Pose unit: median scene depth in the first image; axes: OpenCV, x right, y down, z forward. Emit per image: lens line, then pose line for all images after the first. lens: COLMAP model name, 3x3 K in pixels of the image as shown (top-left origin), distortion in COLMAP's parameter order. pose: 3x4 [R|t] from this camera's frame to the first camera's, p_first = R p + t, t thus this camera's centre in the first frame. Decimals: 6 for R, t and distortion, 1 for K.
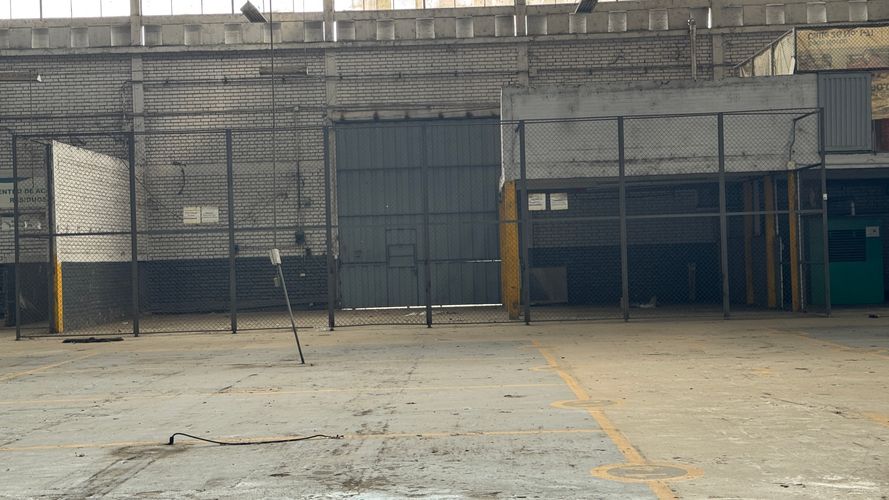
lens RADIAL K [[1253.6, 0, 445.3], [0, 1253.6, 249.5], [0, 0, 1]] dist [0.191592, 0.000000]
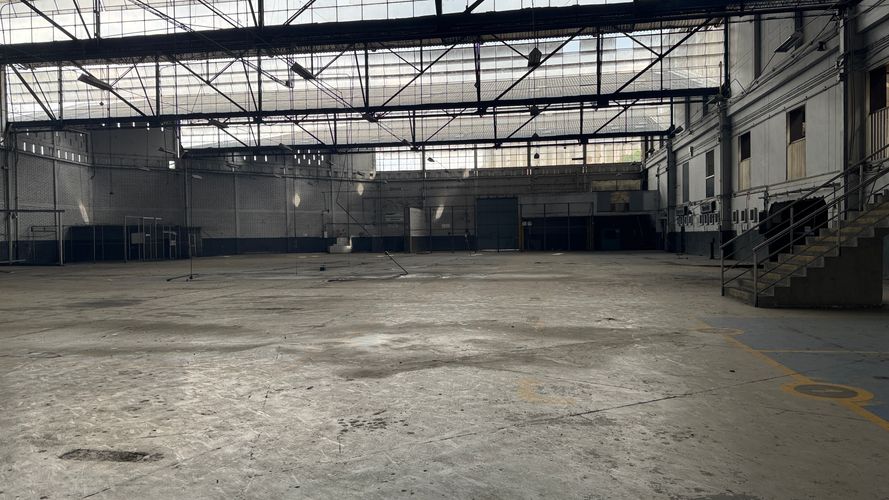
lens RADIAL K [[620.4, 0, 444.4], [0, 620.4, 250.5], [0, 0, 1]] dist [0.001114, 0.000026]
pose [[0.989827, 0.018996, -0.141001, 0.076765], [-0.015011, 0.999459, 0.029271, -0.003274], [0.141481, -0.026857, 0.989577, -0.808797]]
